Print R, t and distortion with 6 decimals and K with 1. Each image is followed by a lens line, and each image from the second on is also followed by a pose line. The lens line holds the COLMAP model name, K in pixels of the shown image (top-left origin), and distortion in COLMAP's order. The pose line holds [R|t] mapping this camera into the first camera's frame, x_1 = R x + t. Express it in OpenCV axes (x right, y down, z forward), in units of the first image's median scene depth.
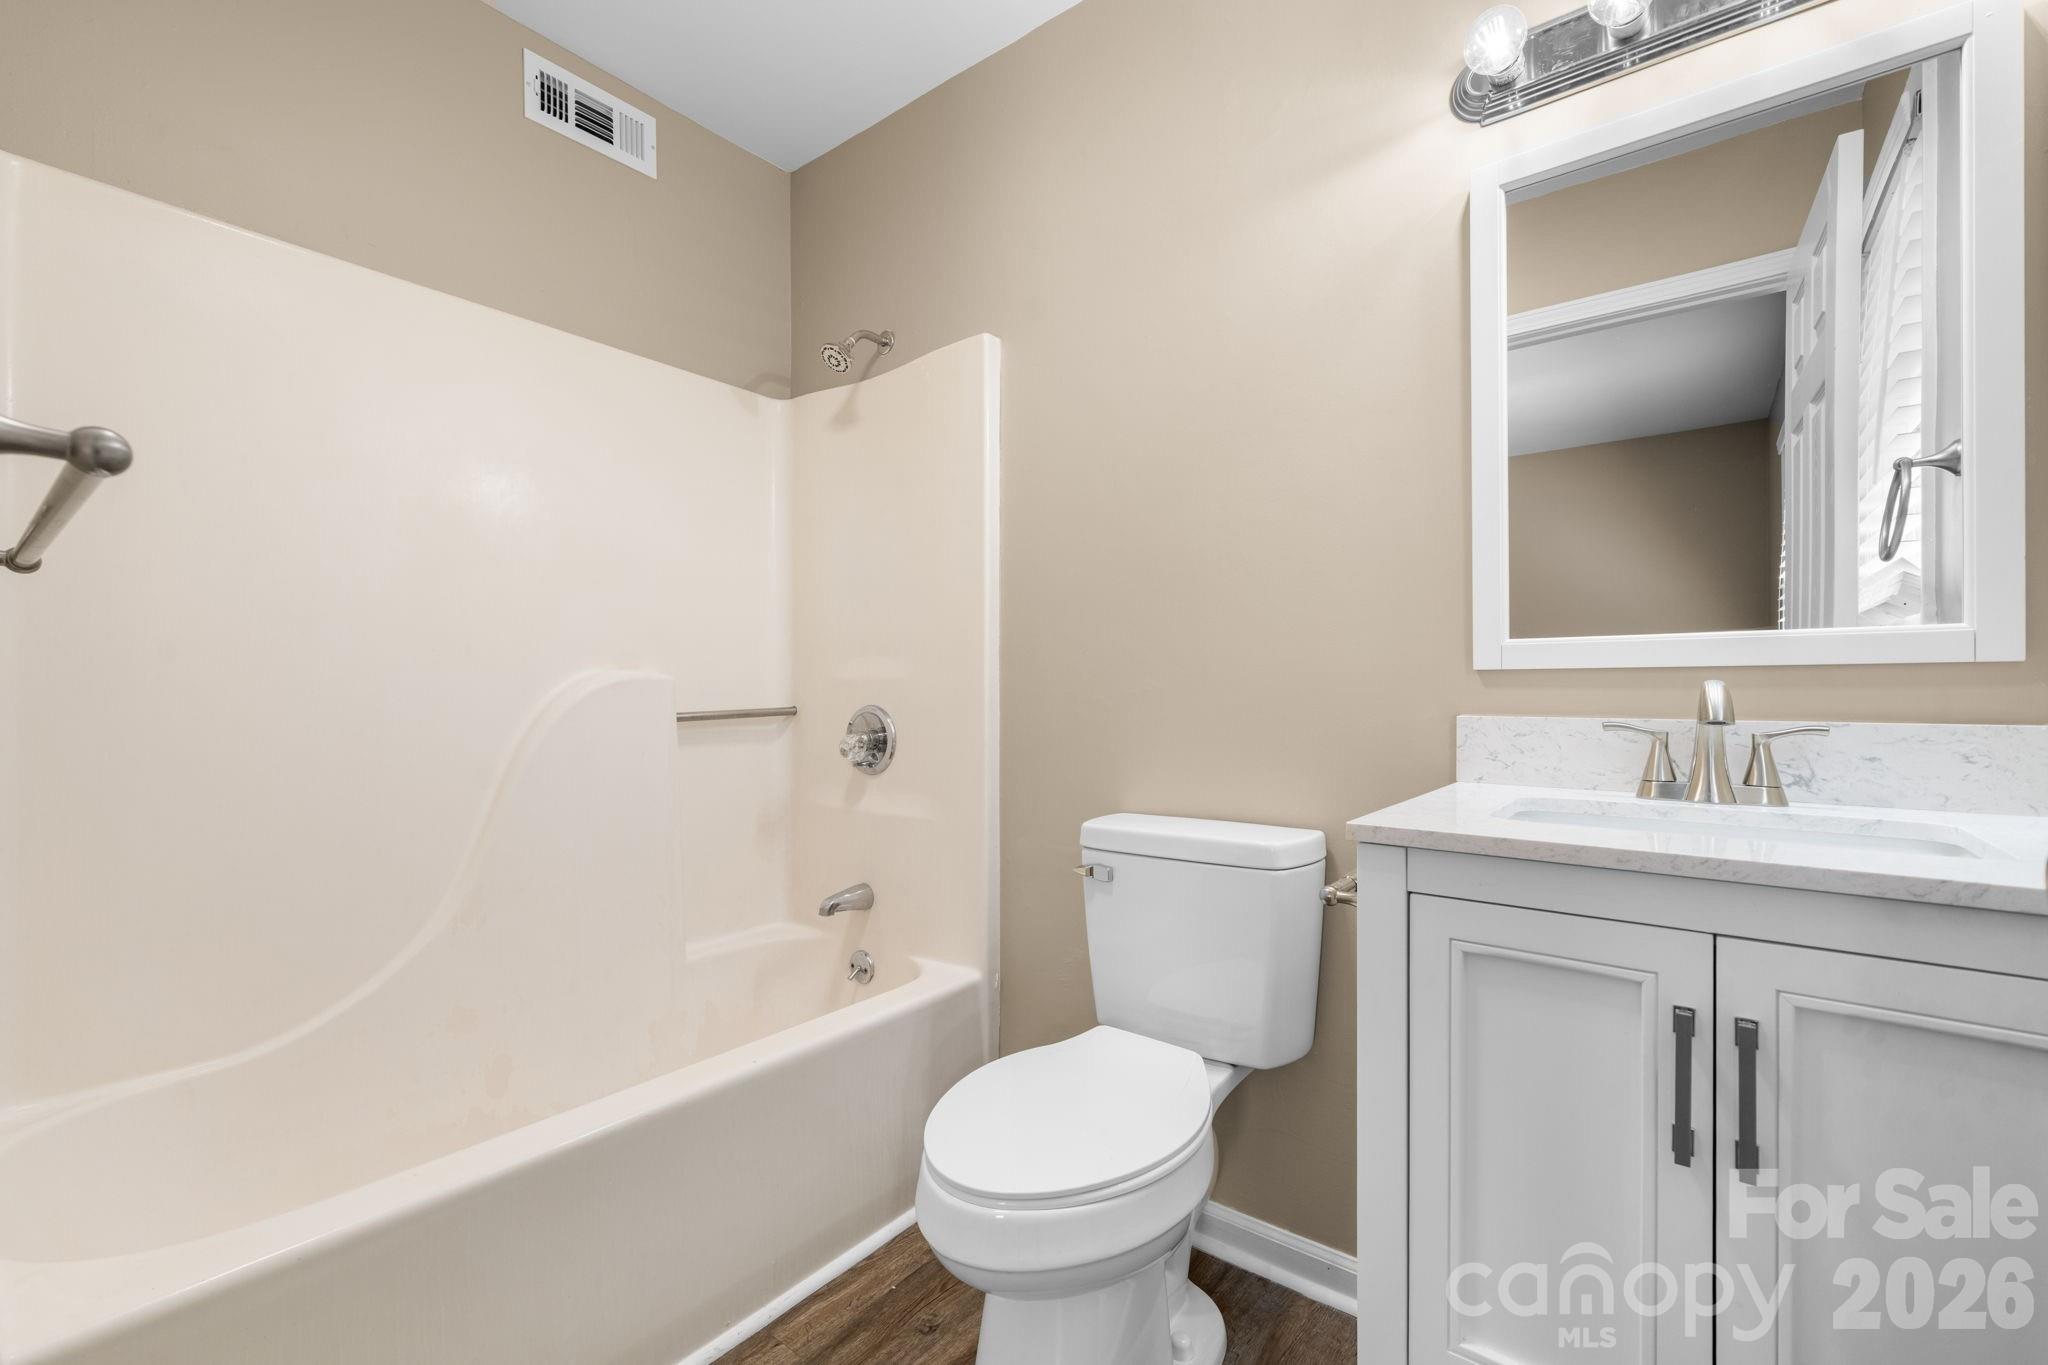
lens RADIAL K [[884.1, 0, 990.3], [0, 884.1, 690.5], [0, 0, 1]] dist [0.000136, -0.000141]
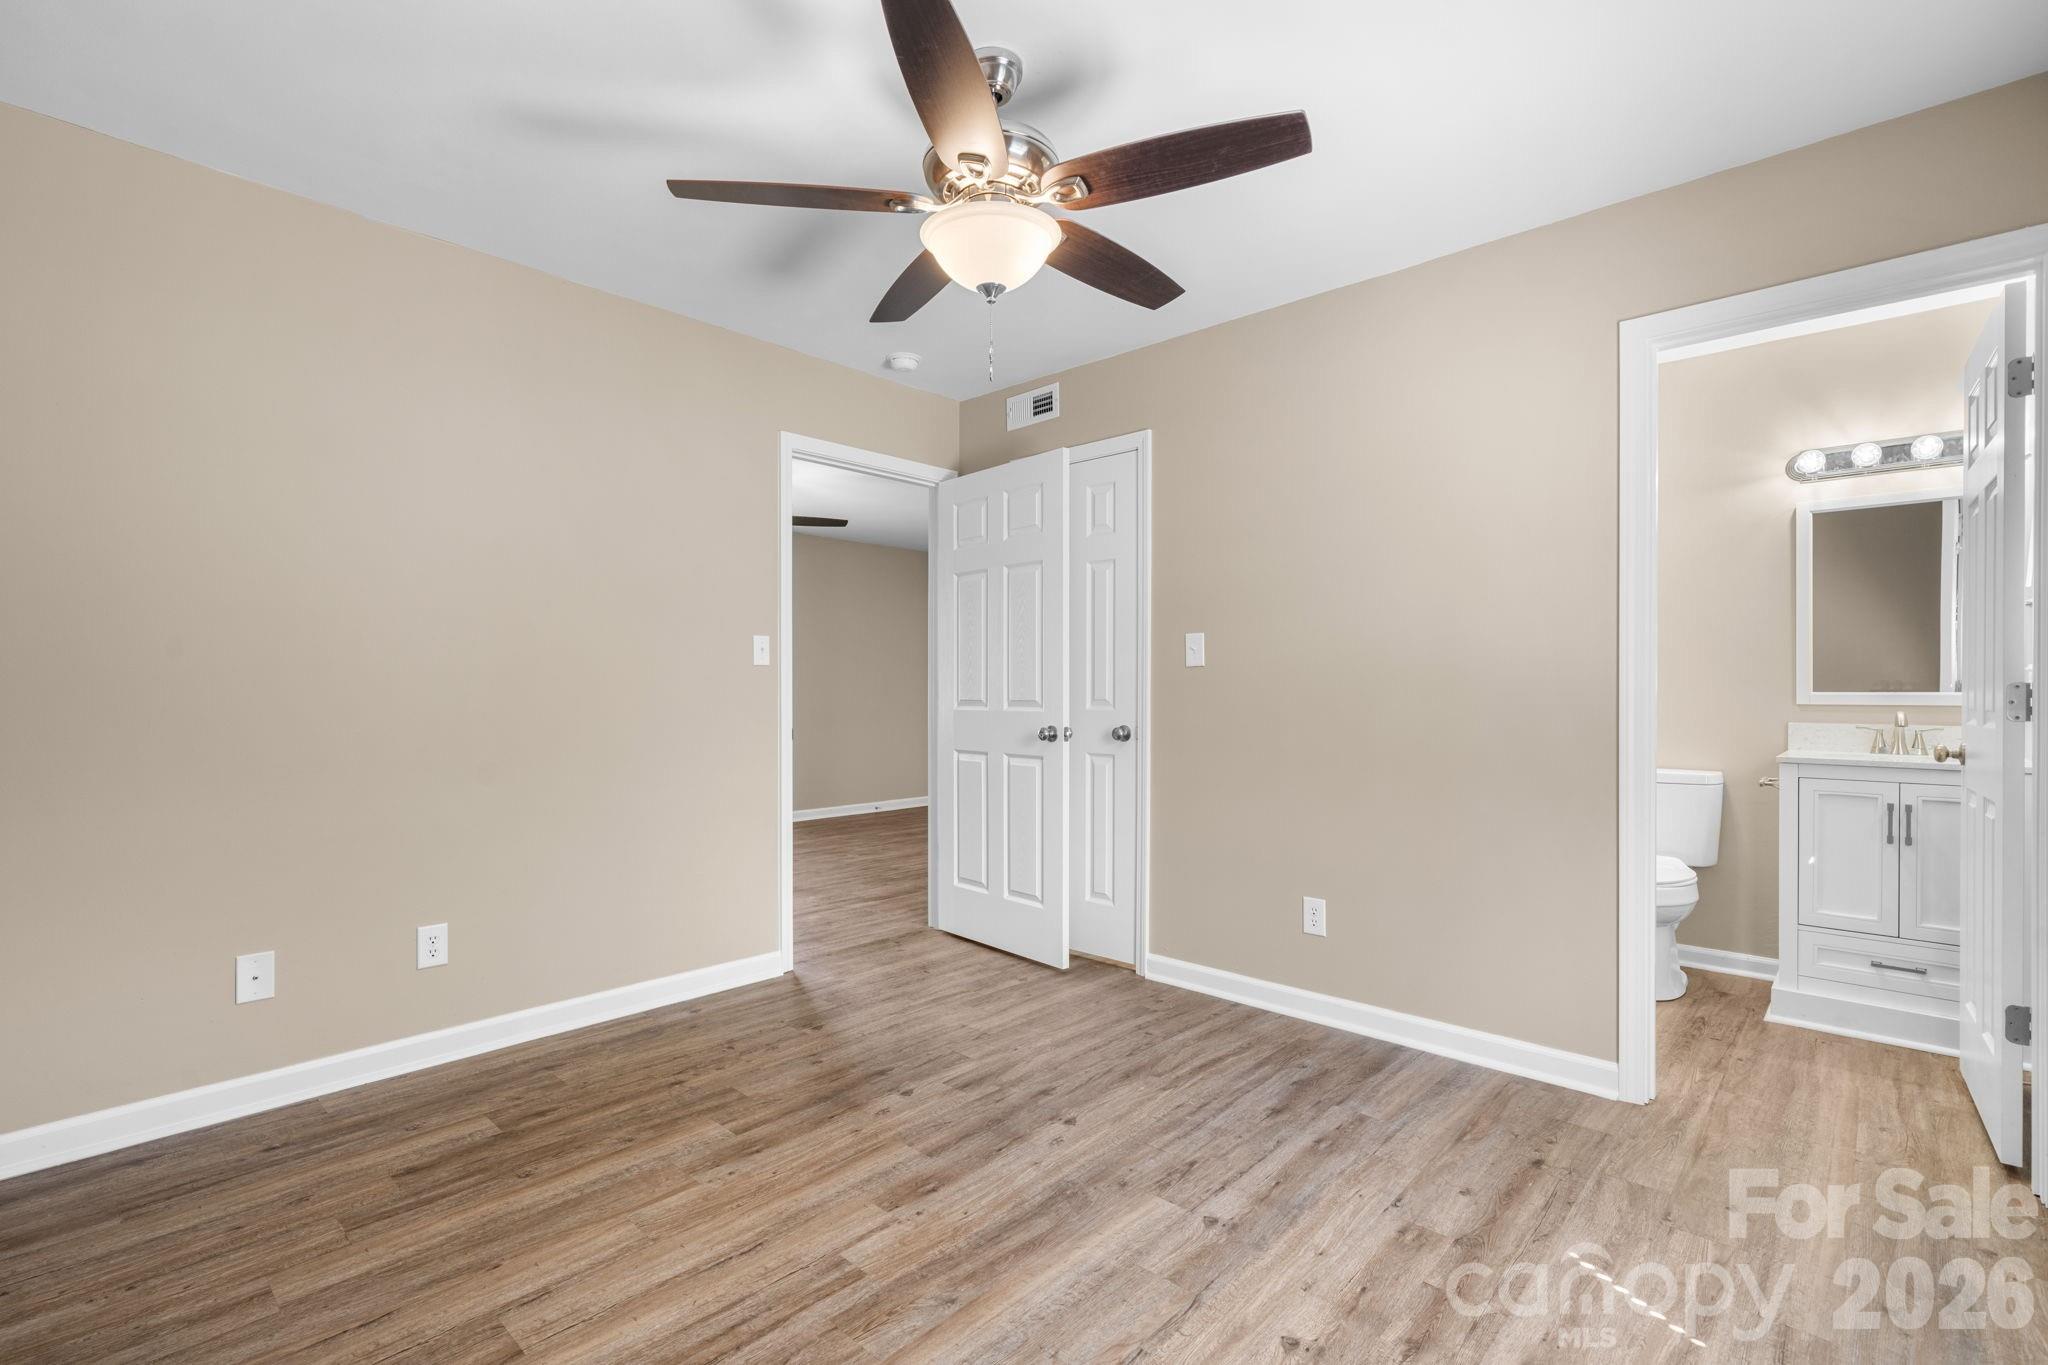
lens RADIAL K [[909.2, 0, 996.8], [0, 909.2, 696.3], [0, 0, 1]] dist [0.000261, -0.000125]
pose [[0.994822, -0.001014, -0.101631, -2.422652], [0.001712, 0.999976, 0.006776, -0.115163], [0.101622, -0.006915, 0.994799, -3.006226]]
